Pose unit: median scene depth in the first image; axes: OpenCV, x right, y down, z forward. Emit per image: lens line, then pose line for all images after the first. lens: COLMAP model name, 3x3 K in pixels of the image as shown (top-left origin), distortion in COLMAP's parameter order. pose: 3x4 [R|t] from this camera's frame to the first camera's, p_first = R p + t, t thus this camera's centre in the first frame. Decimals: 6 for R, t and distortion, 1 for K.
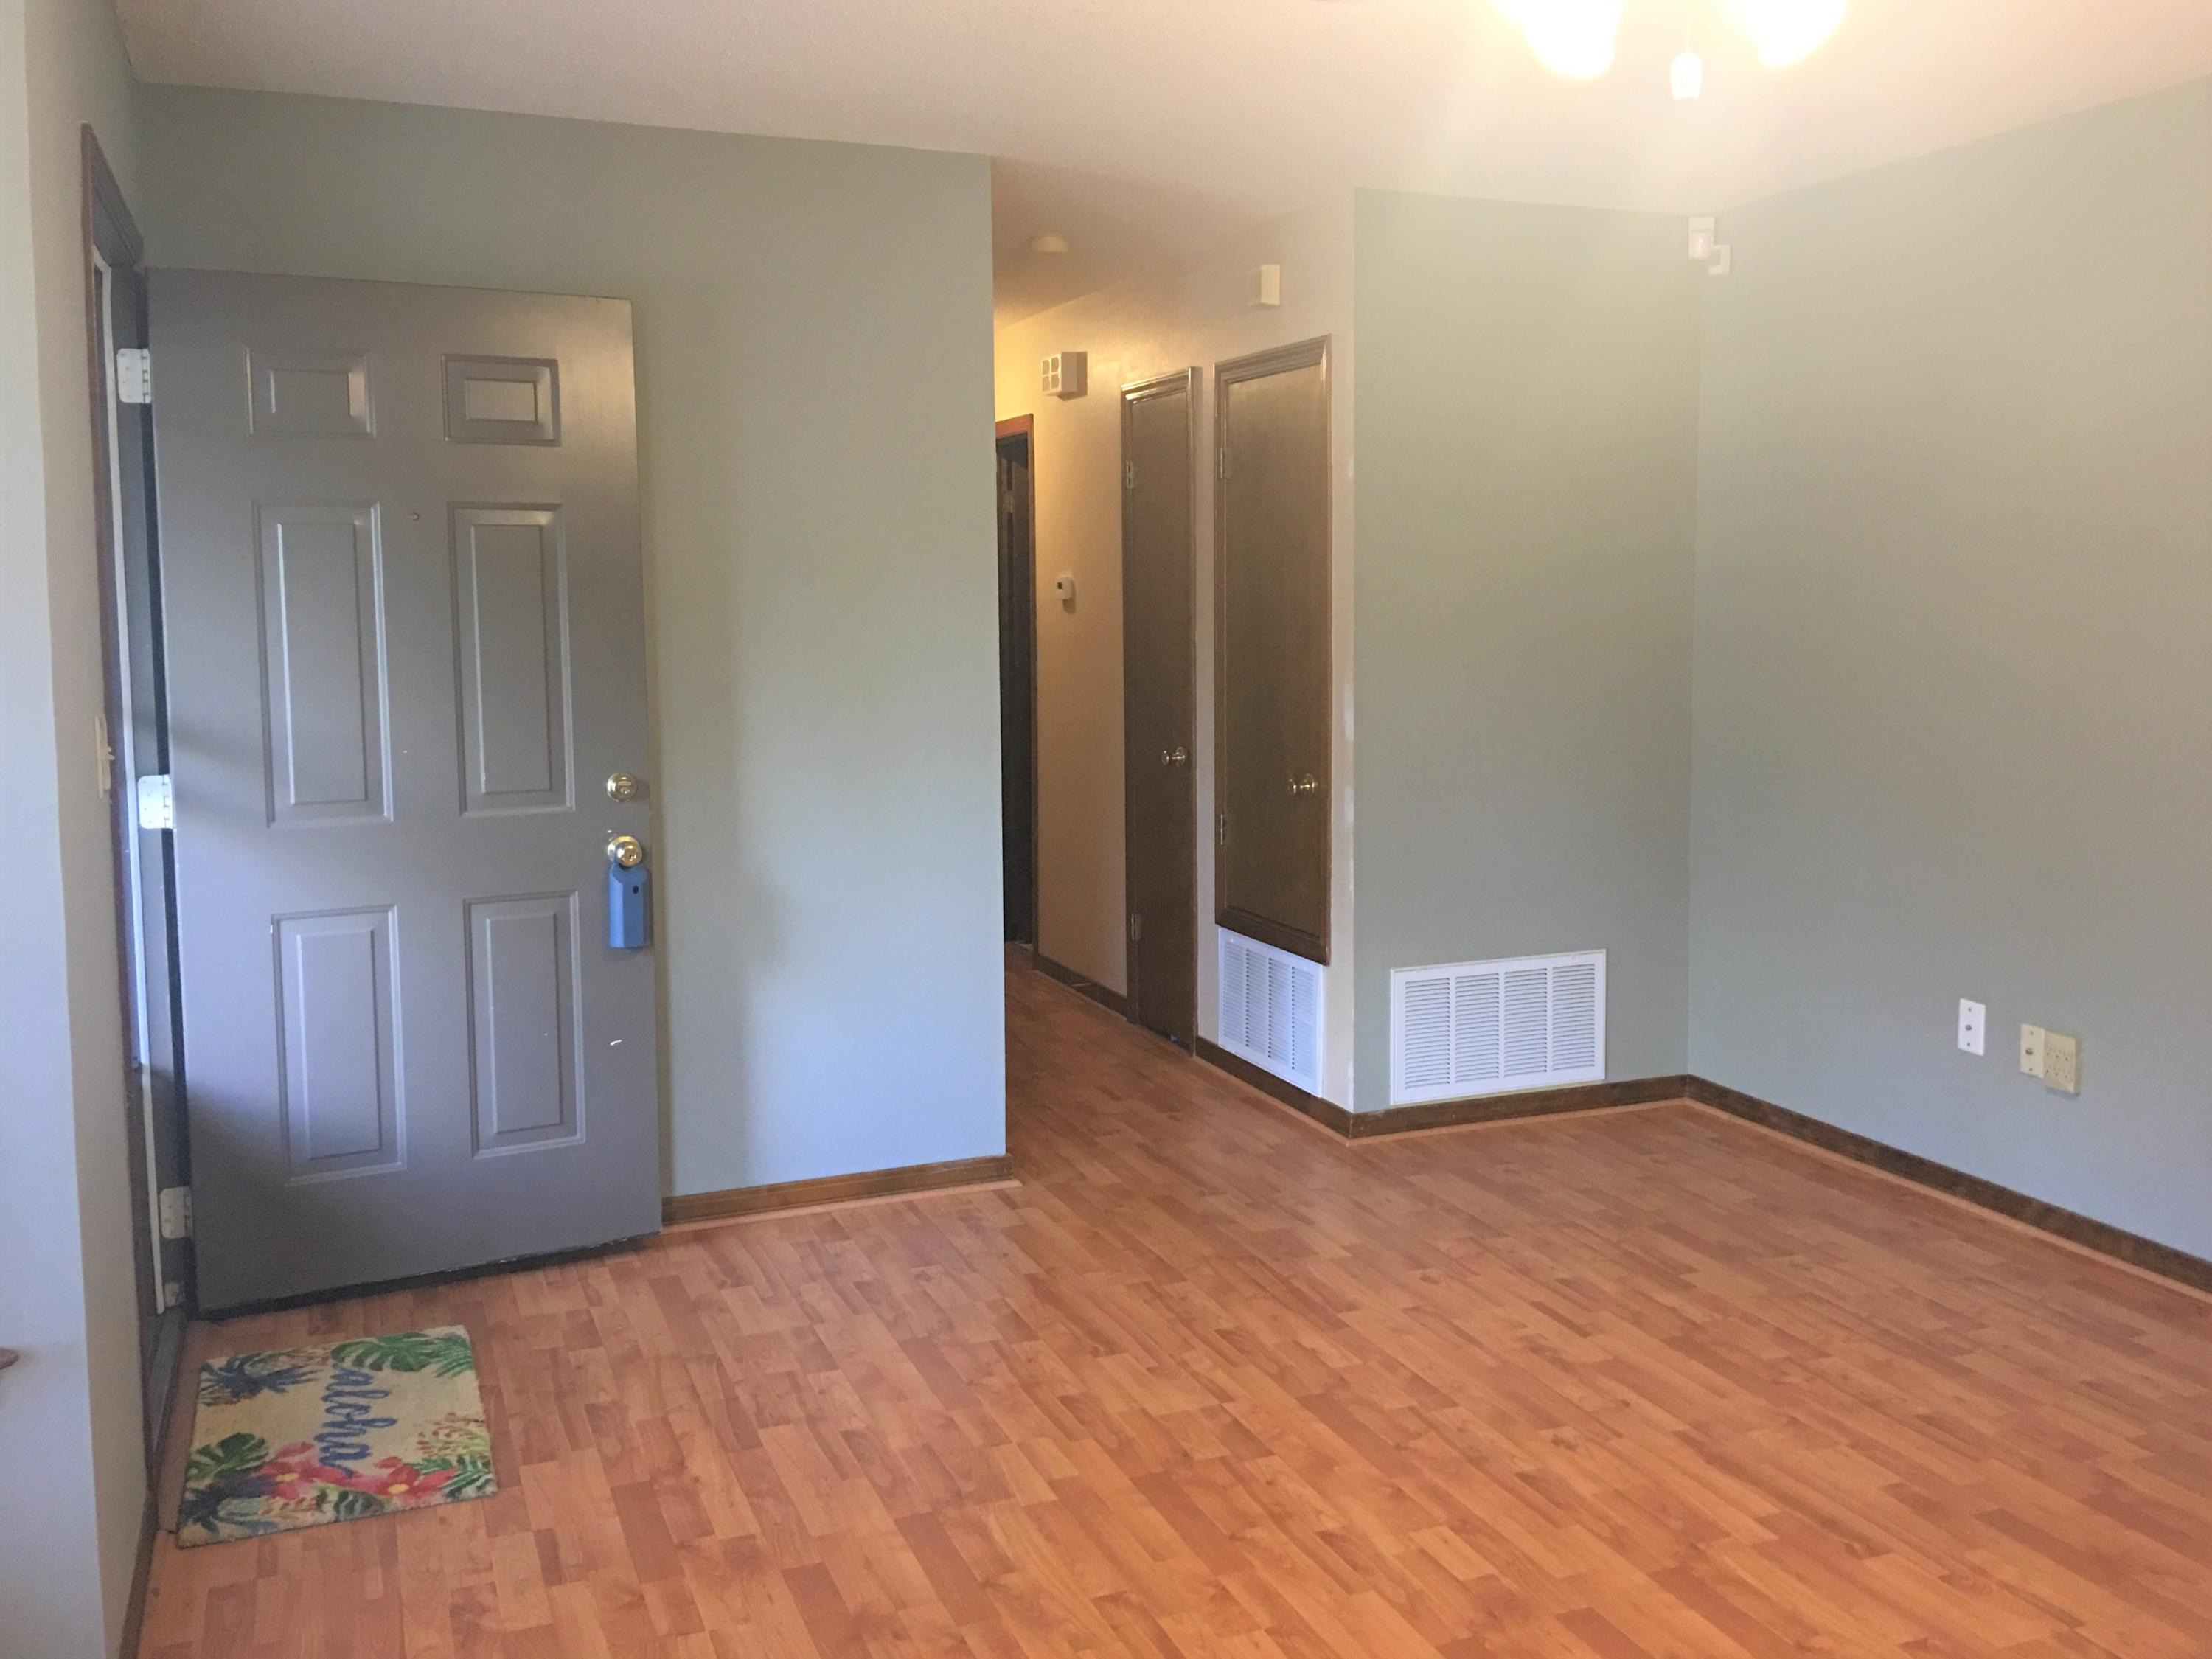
lens RADIAL K [[1985.8, 0, 1113.4], [0, 1985.8, 754.1], [0, 0, 1]] dist [0.085524, -0.178788]
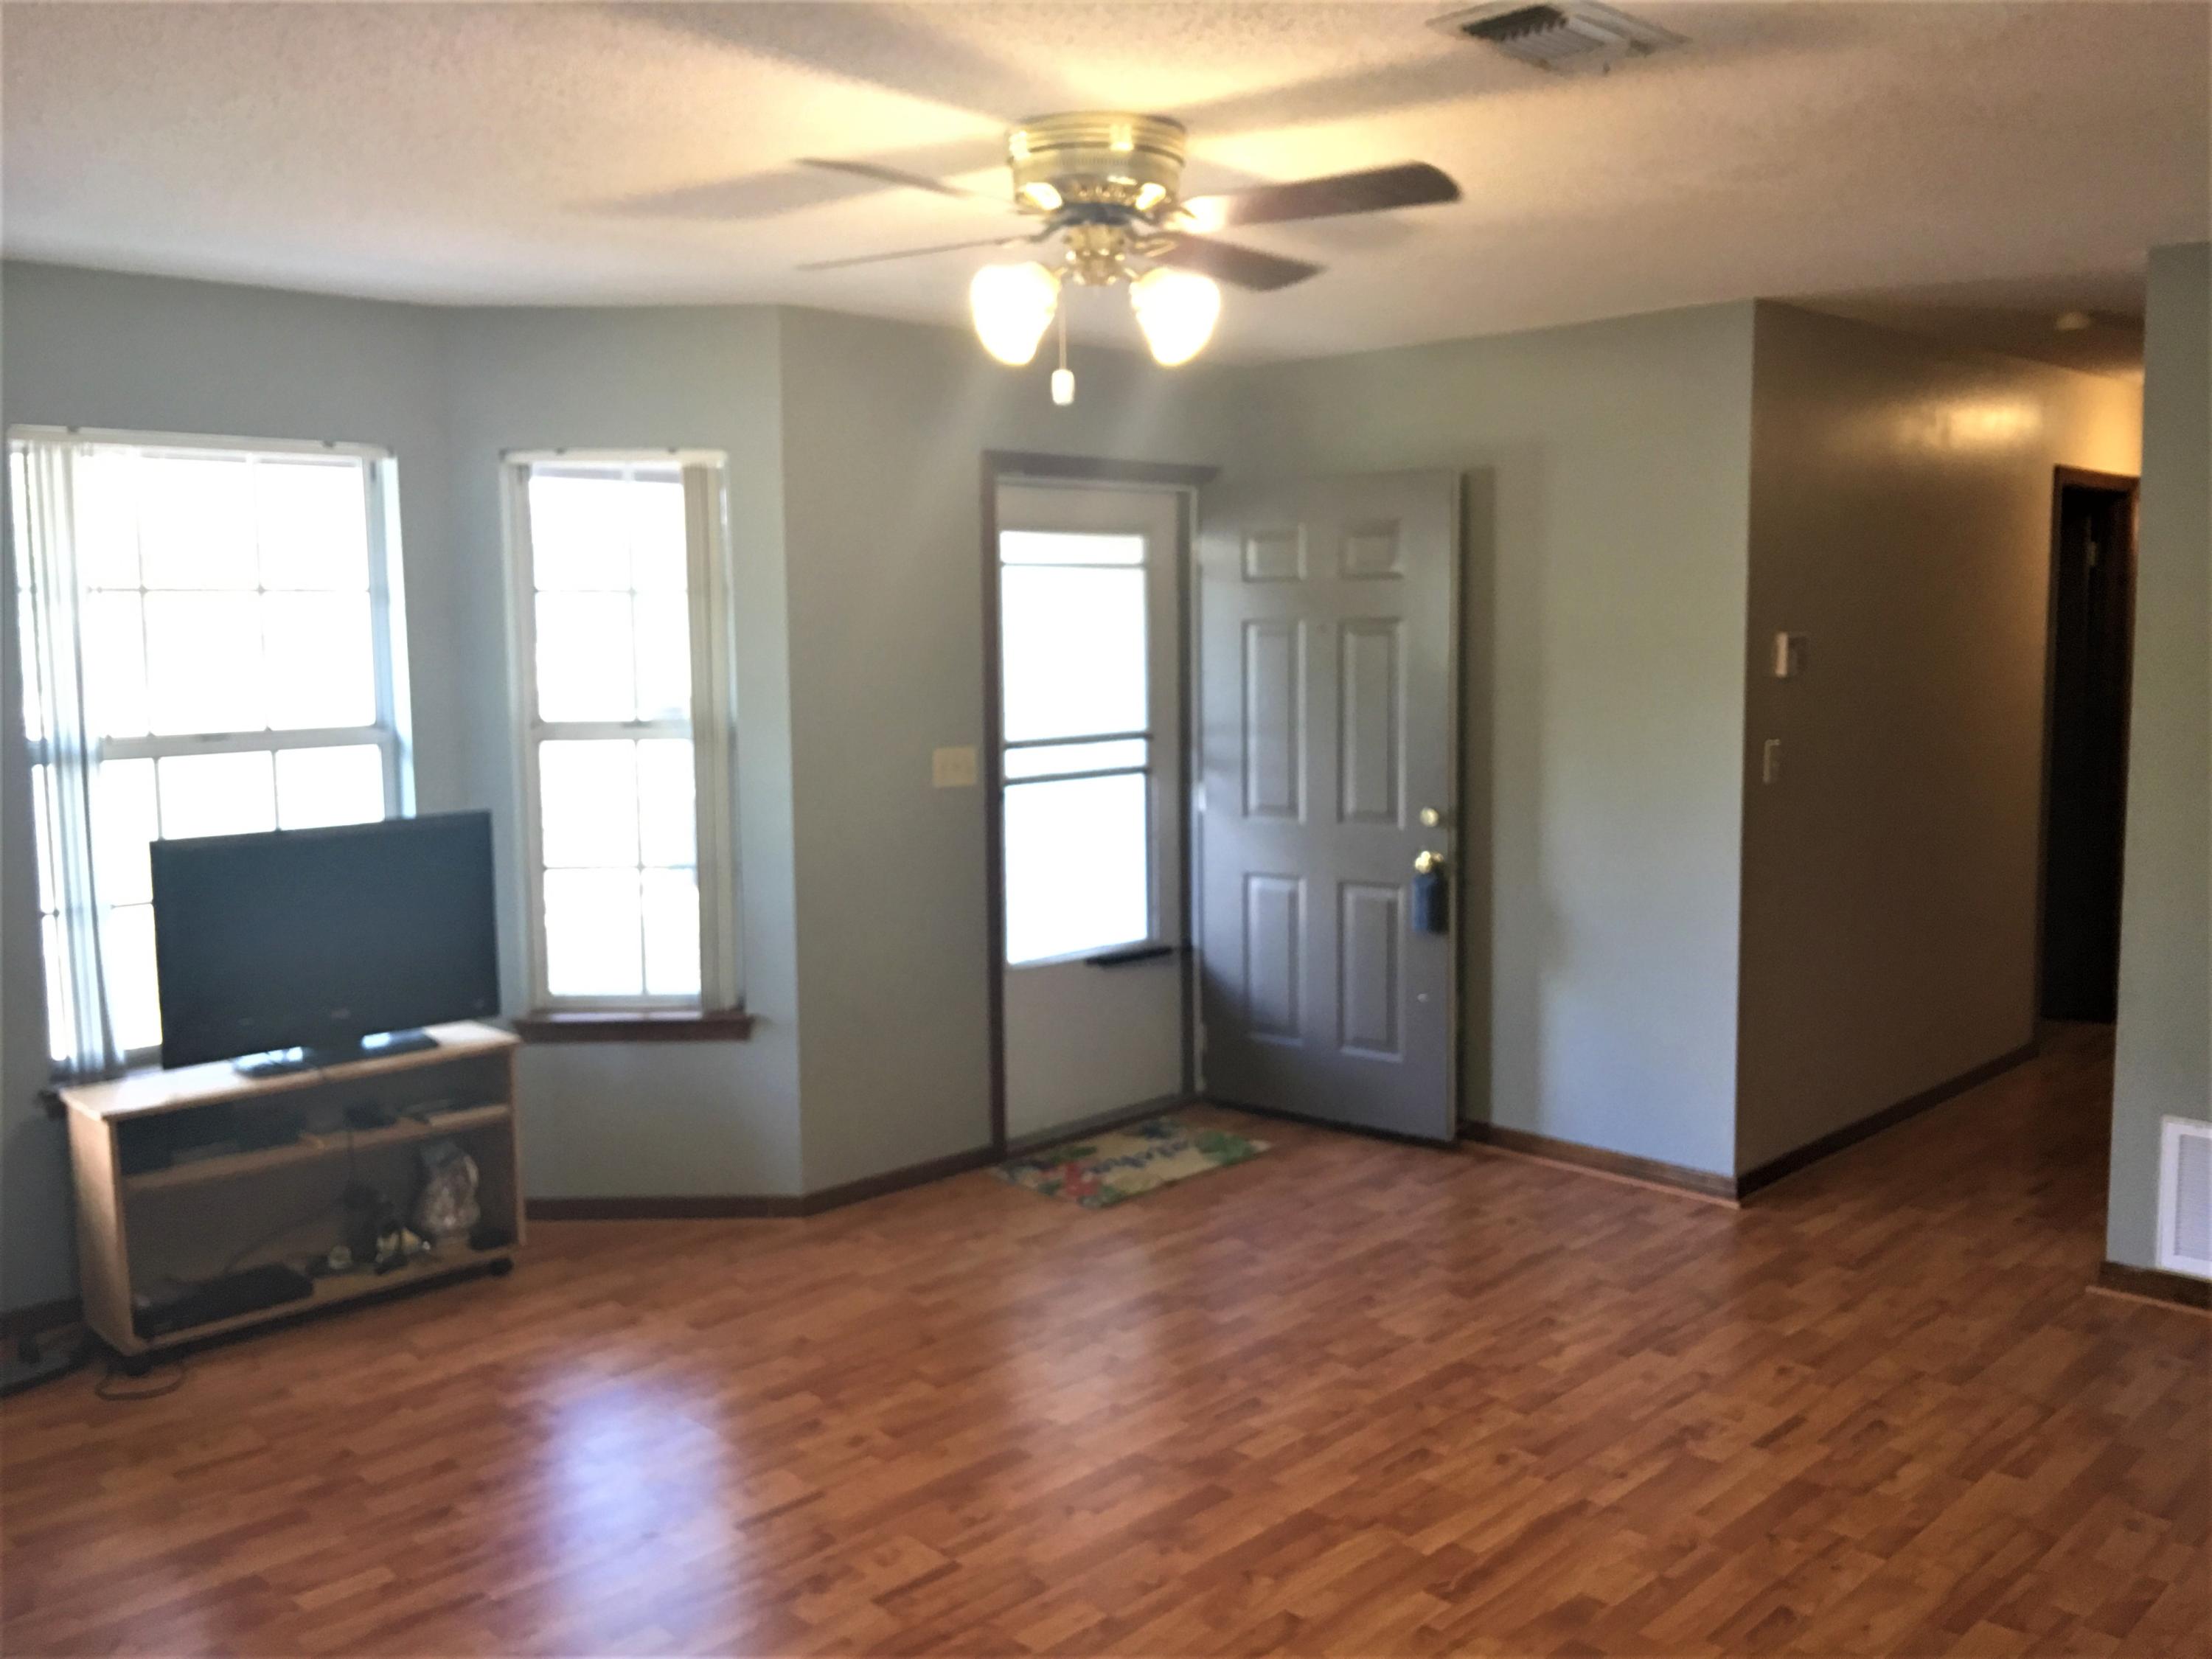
lens RADIAL K [[1859.9, 0, 1085.8], [0, 1859.9, 818.5], [0, 0, 1]] dist [-0.040347, -0.009531]
pose [[0.372789, 0.110391, -0.921326, 0.936761], [-0.066534, 0.993523, 0.092120, -0.094096], [0.925528, 0.026959, 0.377719, 0.311733]]
